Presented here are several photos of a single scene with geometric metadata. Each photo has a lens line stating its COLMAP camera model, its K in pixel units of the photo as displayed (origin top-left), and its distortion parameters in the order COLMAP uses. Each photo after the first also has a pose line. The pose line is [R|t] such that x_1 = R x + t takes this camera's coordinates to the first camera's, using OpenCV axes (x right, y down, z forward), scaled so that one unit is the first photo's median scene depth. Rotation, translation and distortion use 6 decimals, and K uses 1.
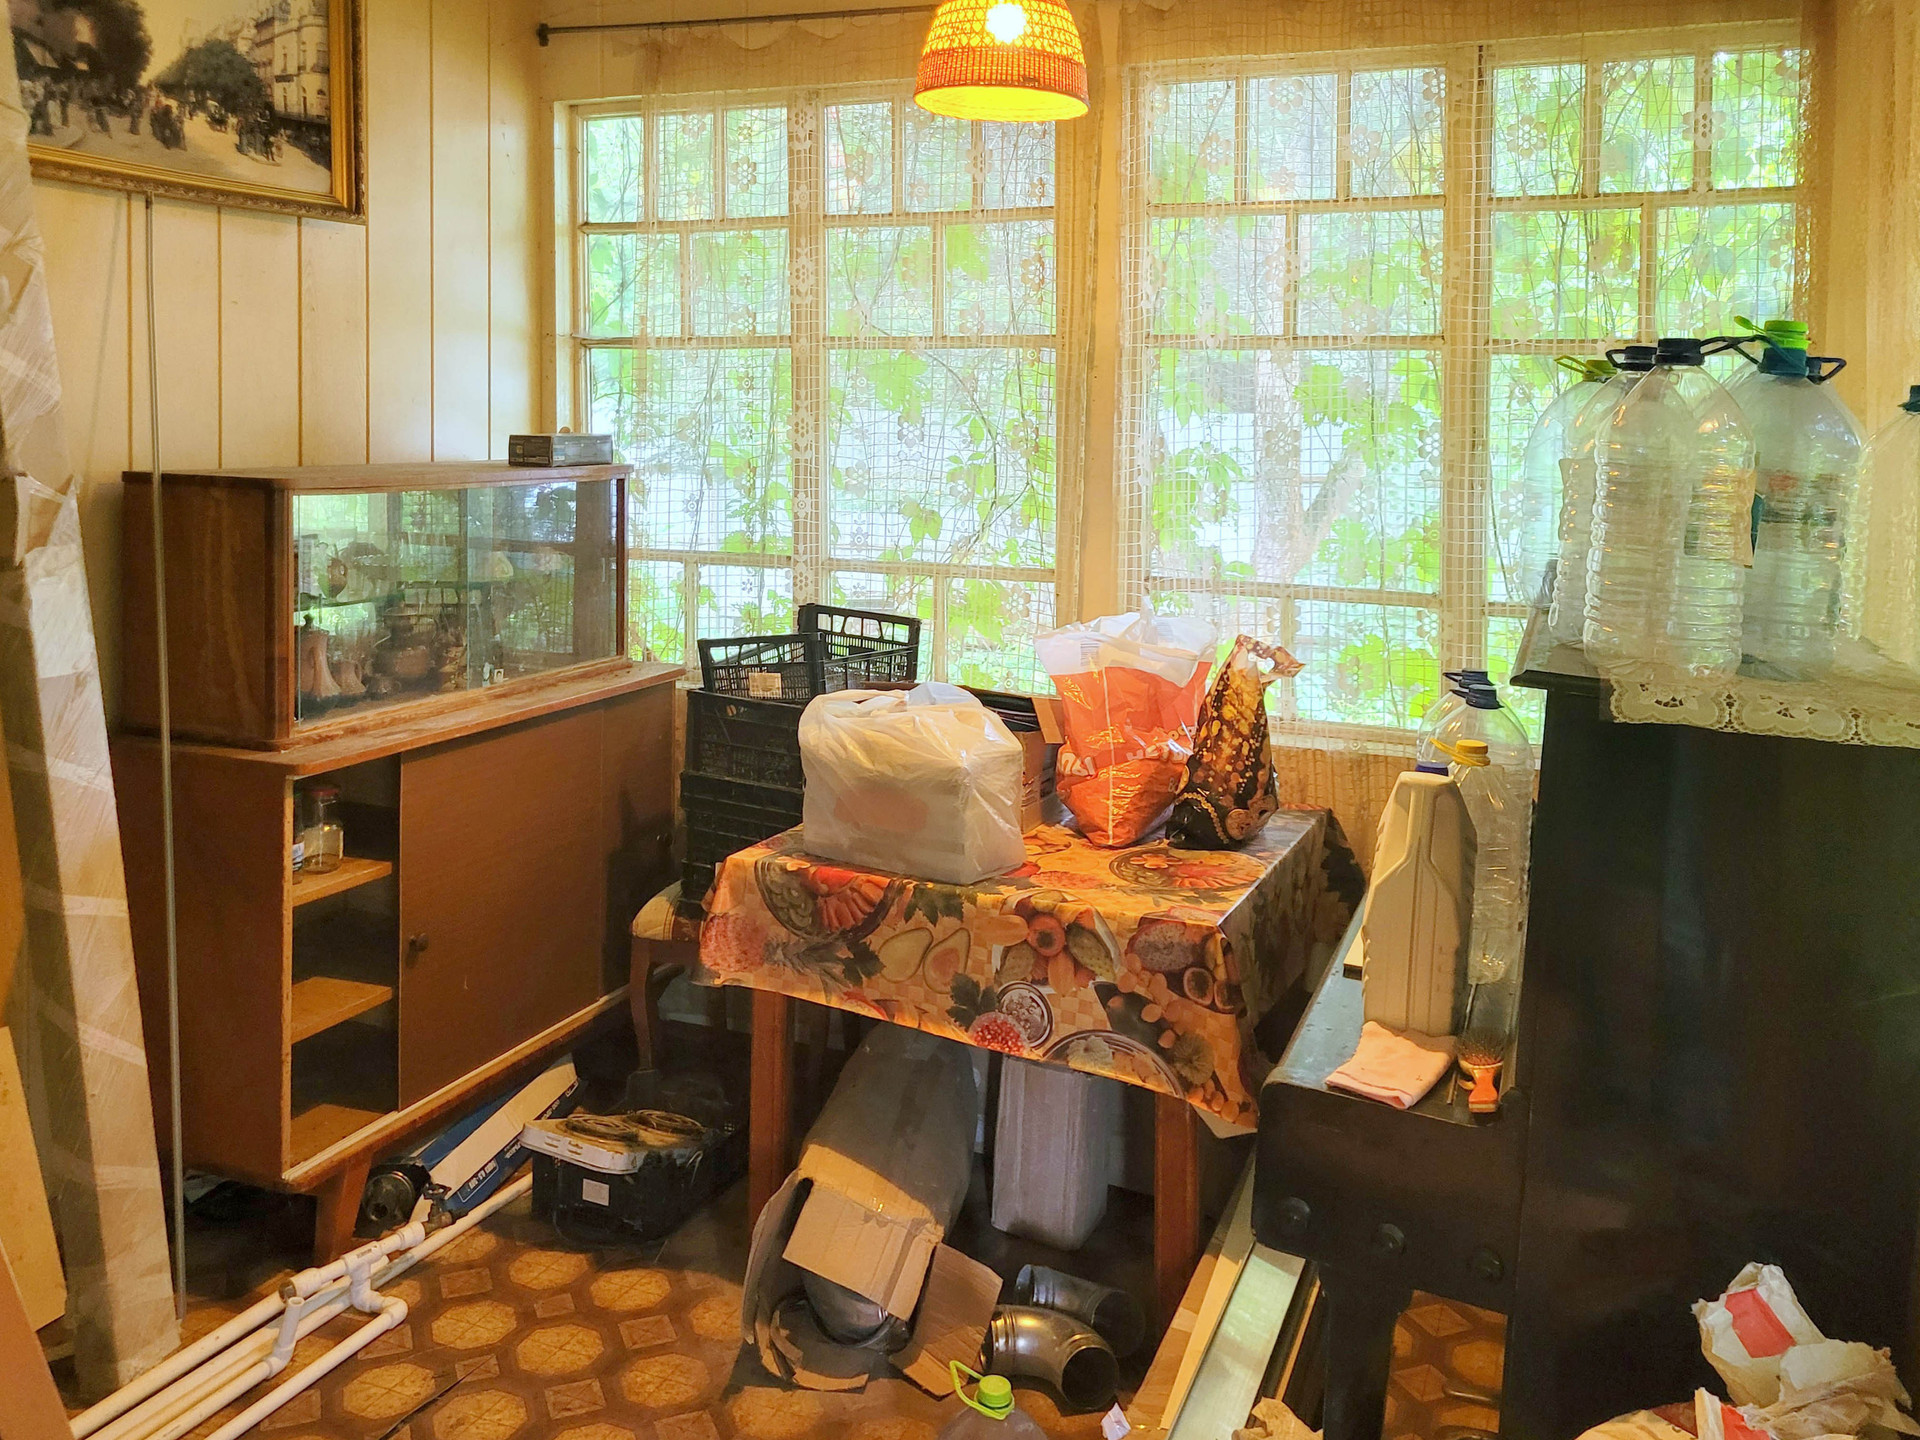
lens RADIAL K [[1564.2, 0, 960.0], [0, 1564.2, 720.0], [0, 0, 1]] dist [0.002958, -0.004536]
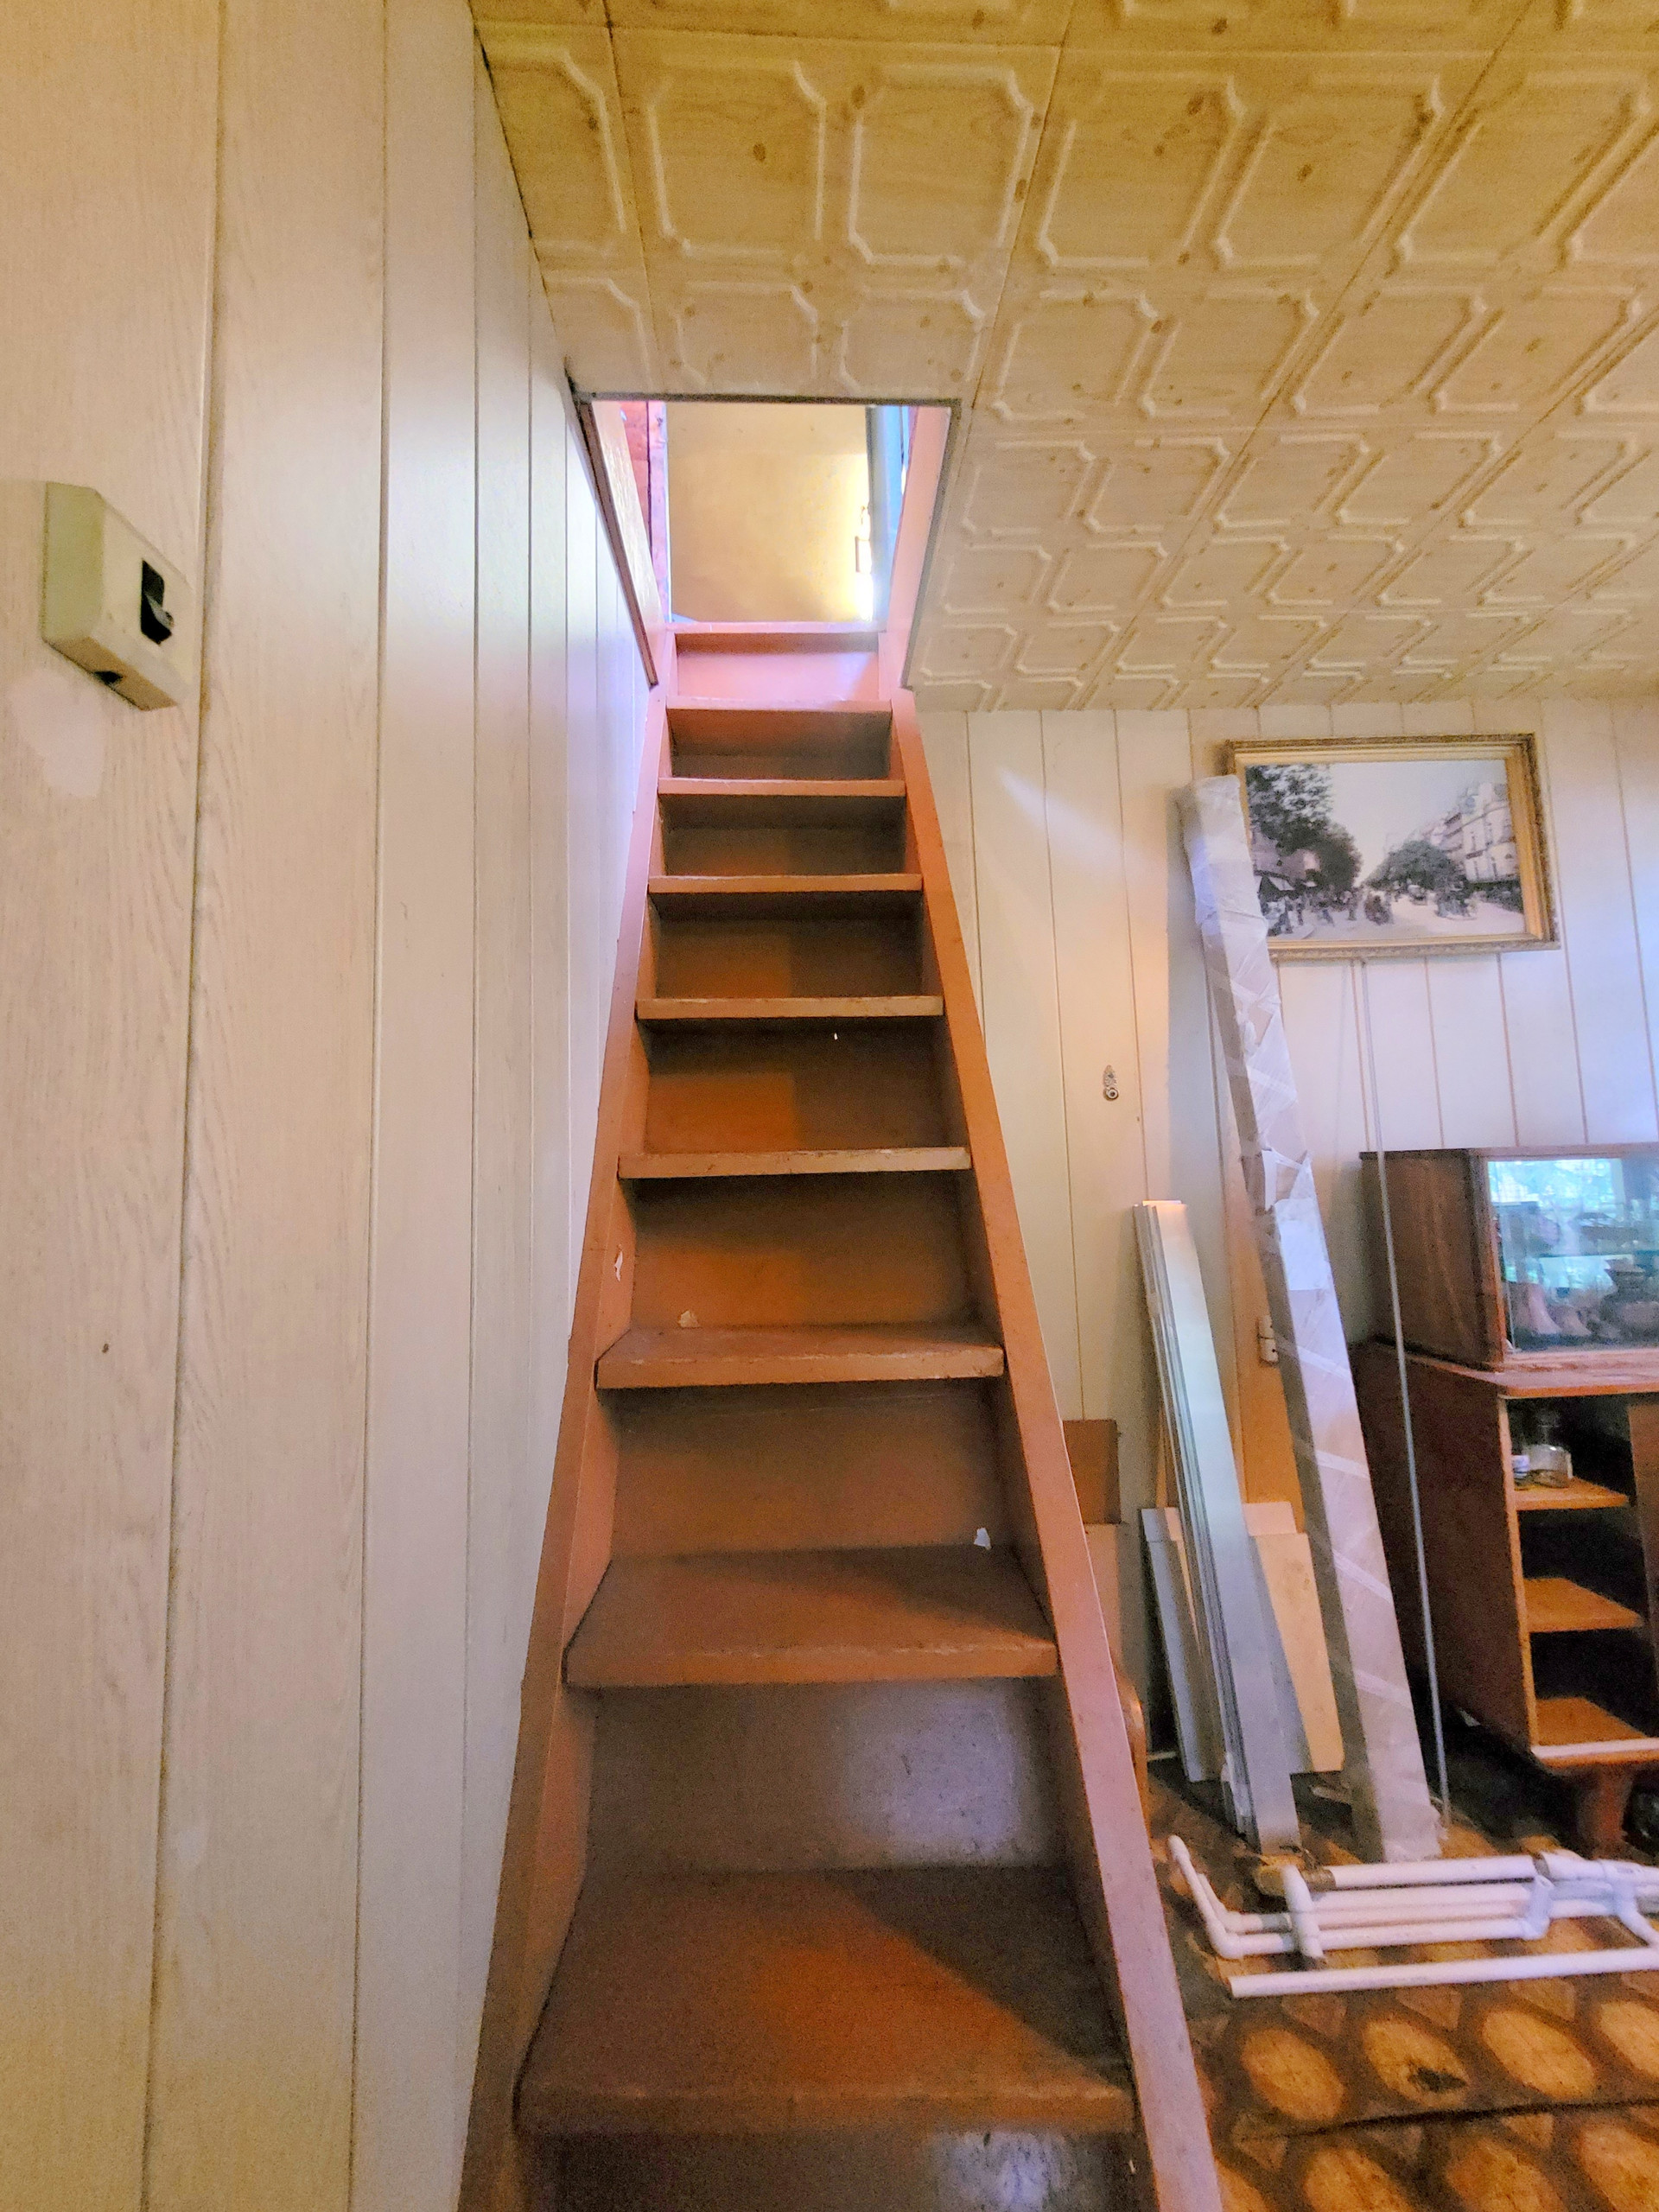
lens RADIAL K [[856.5, 0, 829.5], [0, 856.5, 1106.0], [0, 0, 1]] dist [0.001607, 0.000058]
pose [[0.414551, -0.112207, -0.903082, -0.019886], [-0.129081, 0.975085, -0.180406, 0.005107], [0.900825, 0.191358, 0.389739, 0.249943]]
